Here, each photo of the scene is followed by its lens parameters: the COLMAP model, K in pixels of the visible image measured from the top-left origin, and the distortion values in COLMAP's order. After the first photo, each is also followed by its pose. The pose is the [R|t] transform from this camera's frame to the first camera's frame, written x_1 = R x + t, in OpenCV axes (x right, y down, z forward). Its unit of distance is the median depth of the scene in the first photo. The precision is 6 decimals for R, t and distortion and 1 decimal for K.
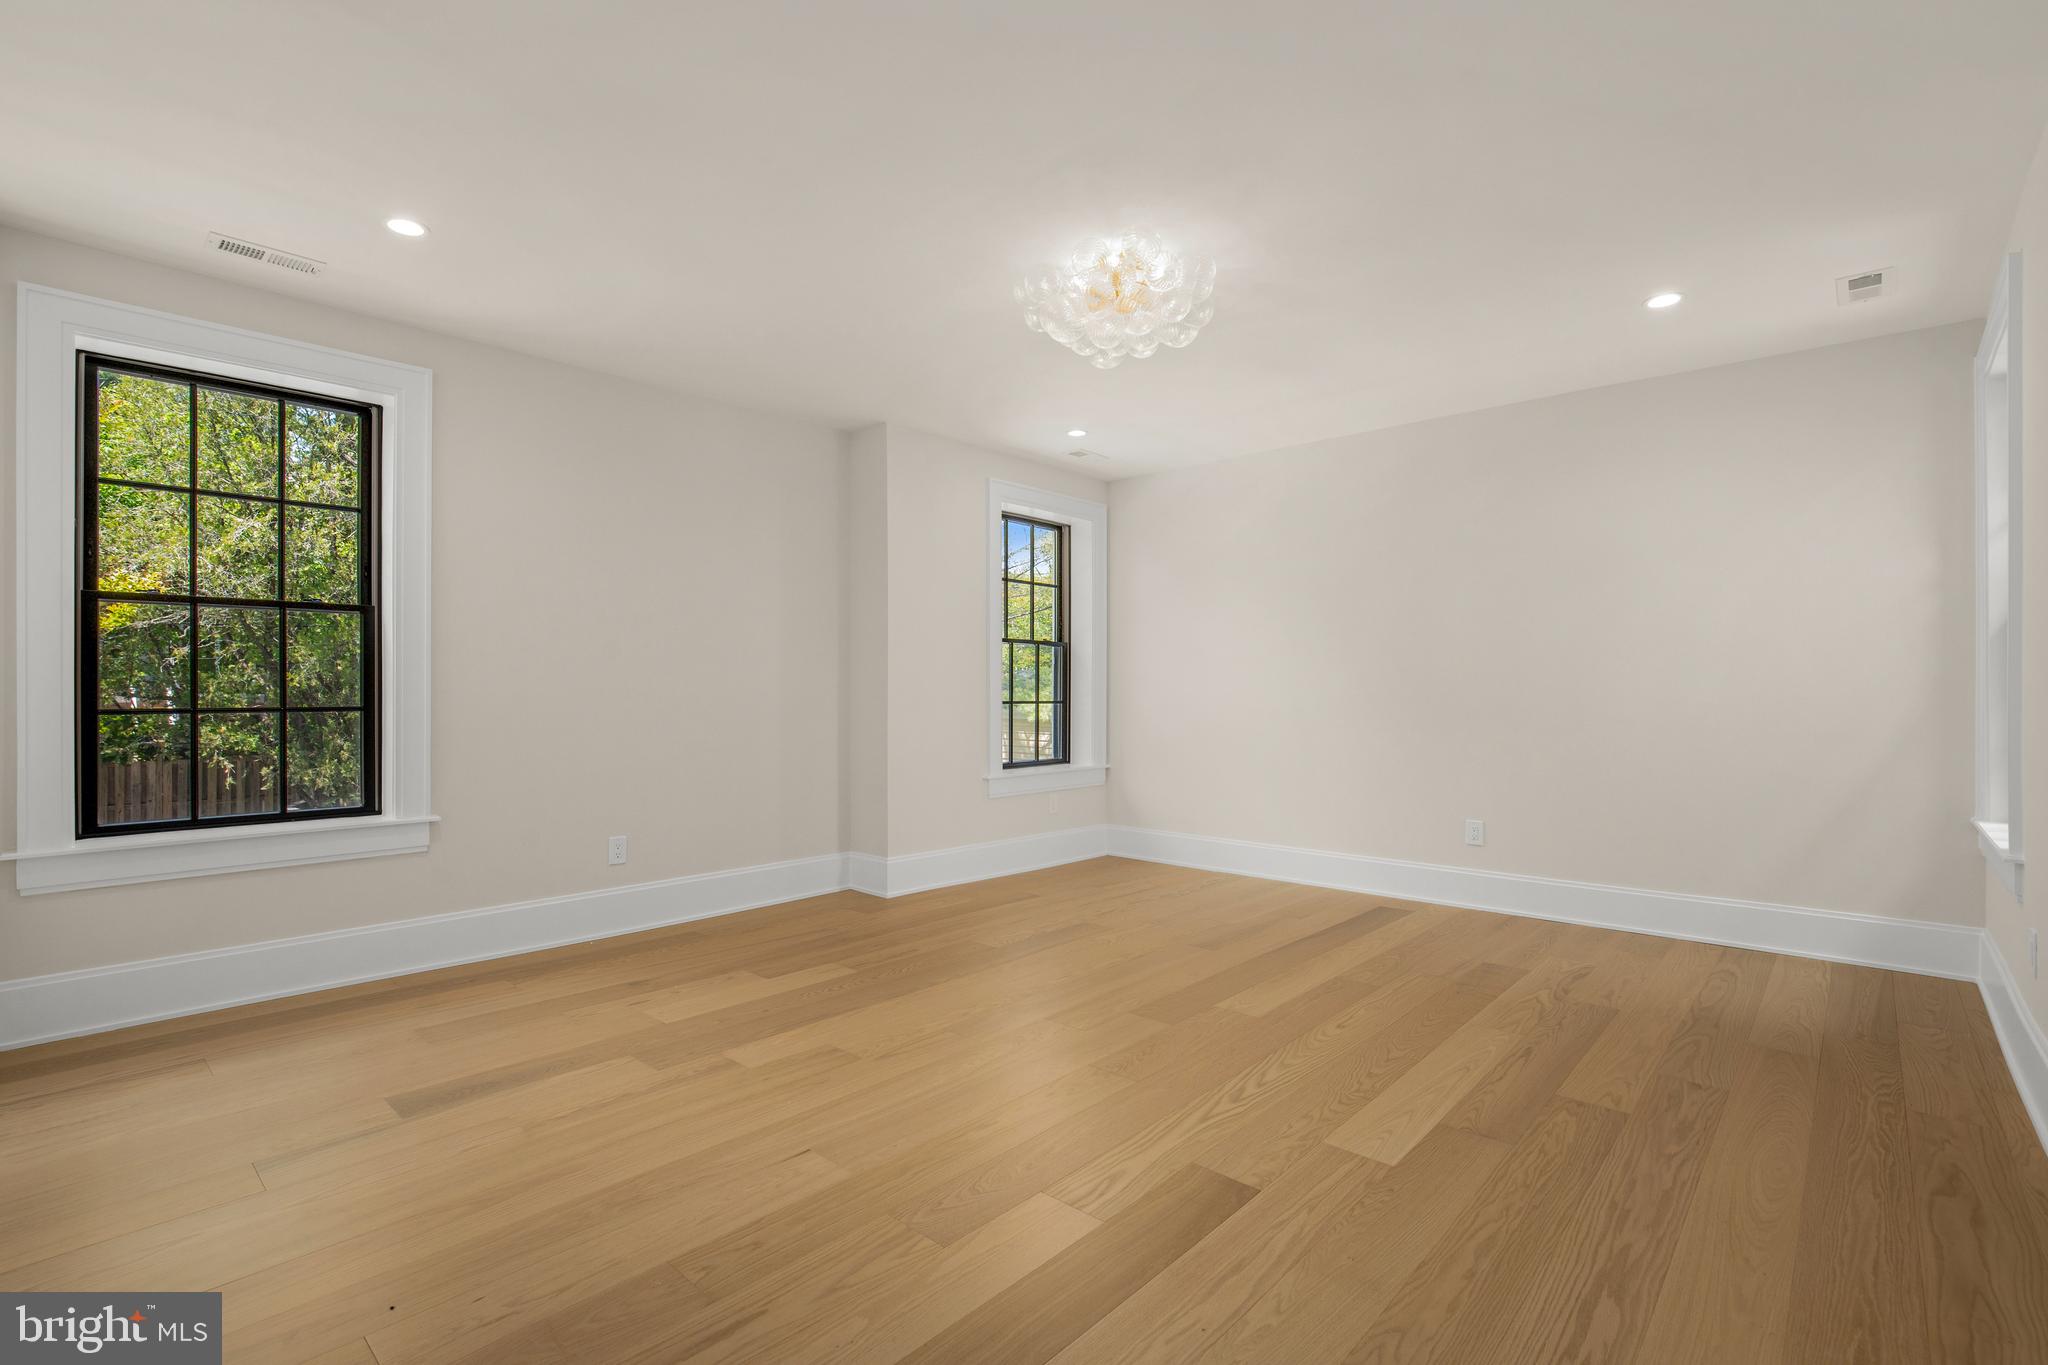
lens RADIAL K [[930.5, 0, 1055.6], [0, 930.5, 696.4], [0, 0, 1]] dist [-0.016968, -0.000198]
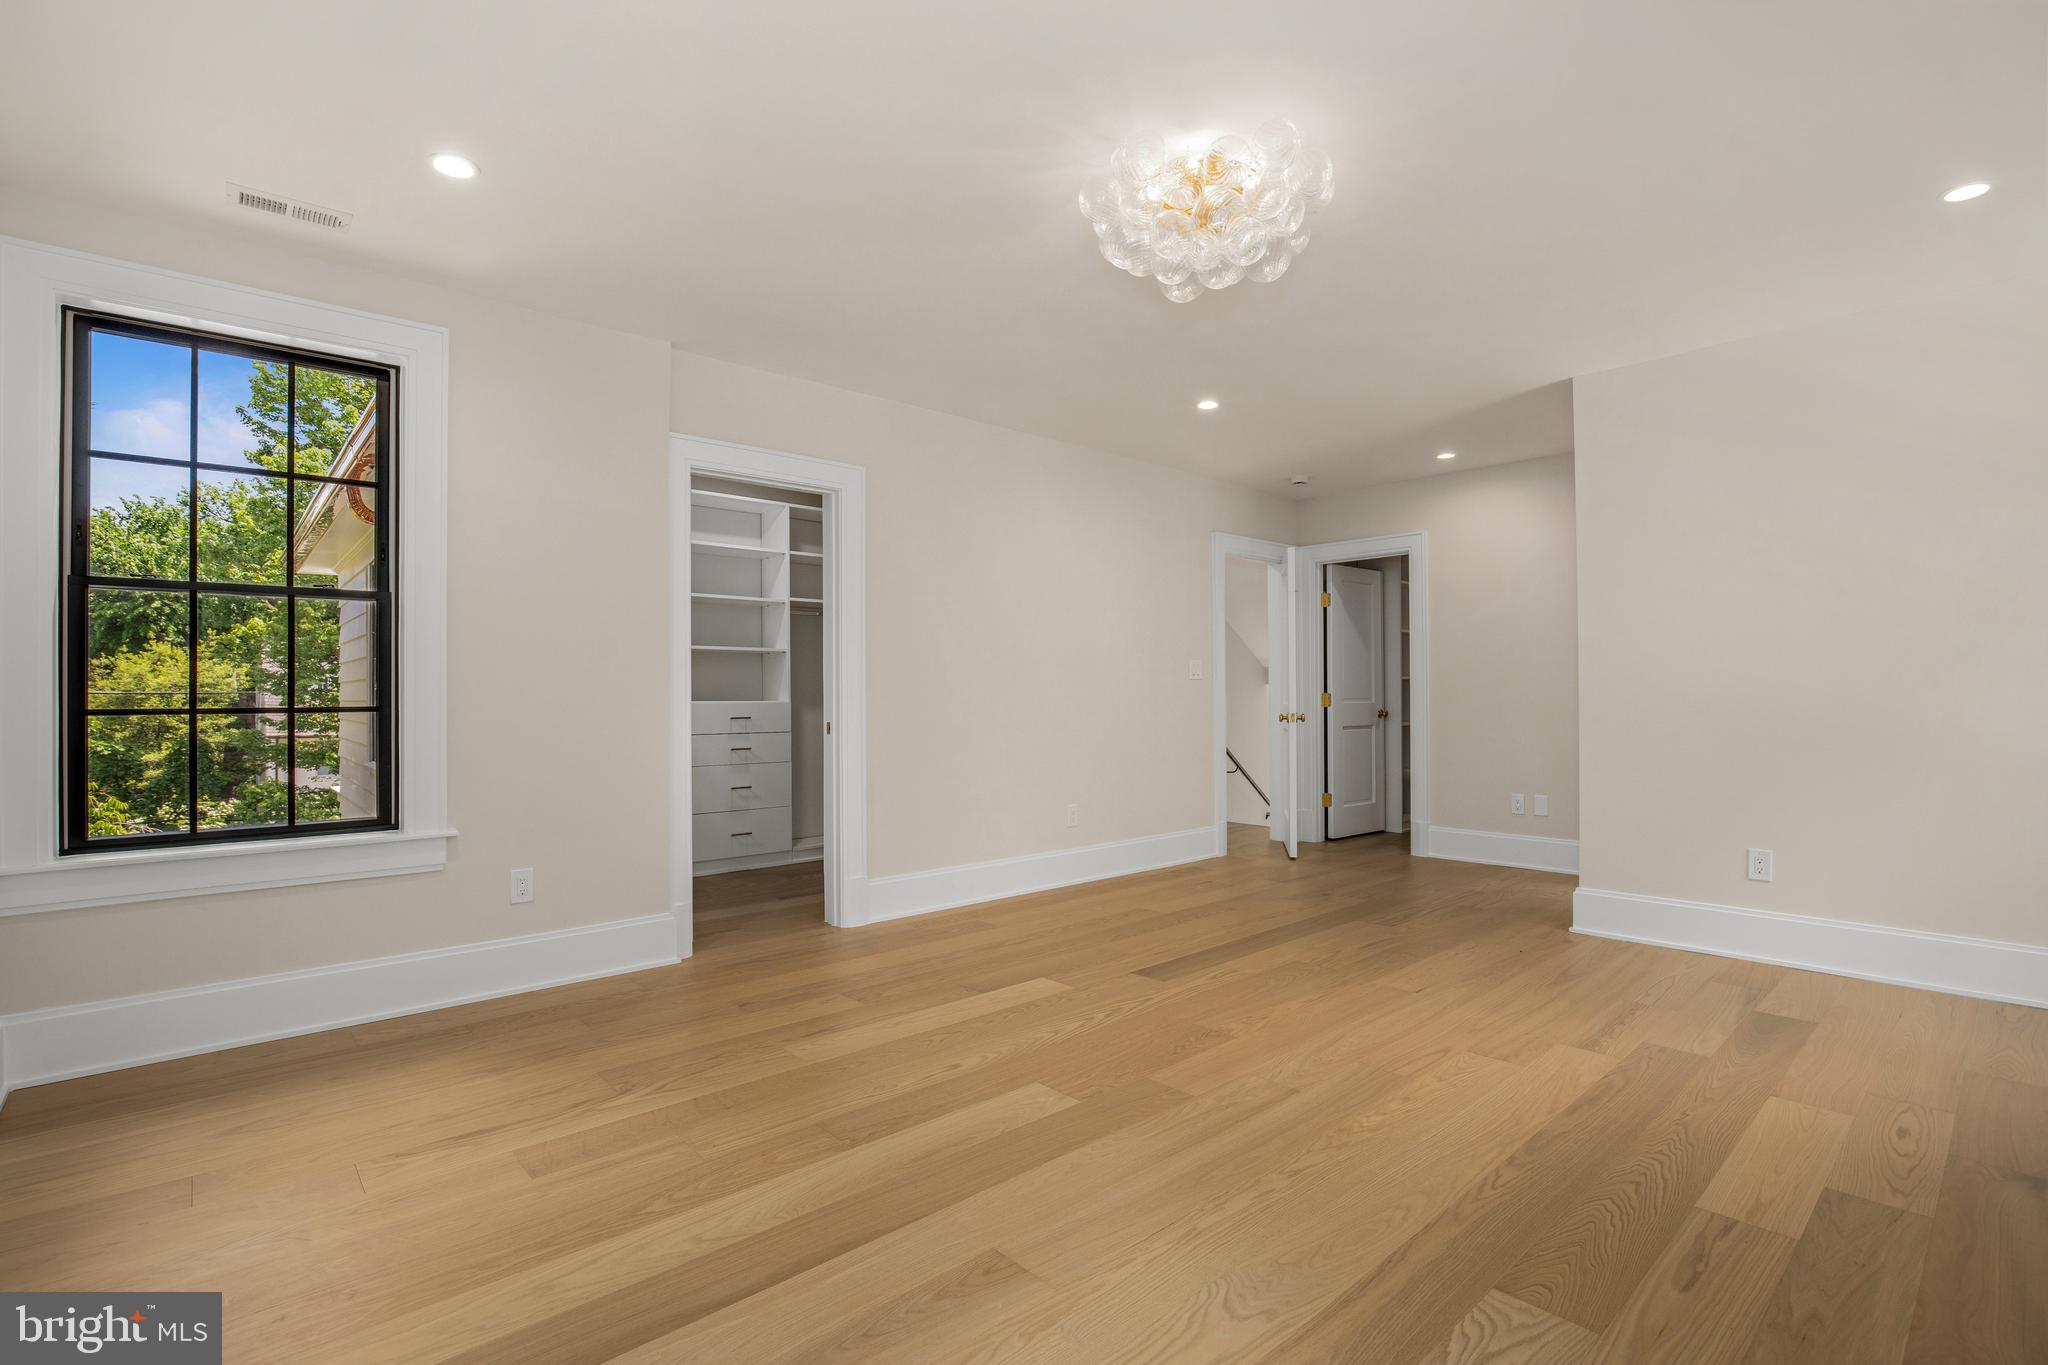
lens RADIAL K [[930.5, 0, 1055.6], [0, 930.5, 696.4], [0, 0, 1]] dist [-0.016968, -0.000198]
pose [[-0.994825, 0.001161, 0.101599, 0.137901], [0.001417, 0.999996, 0.002454, -0.000036], [-0.101595, 0.002585, -0.994822, 2.116034]]
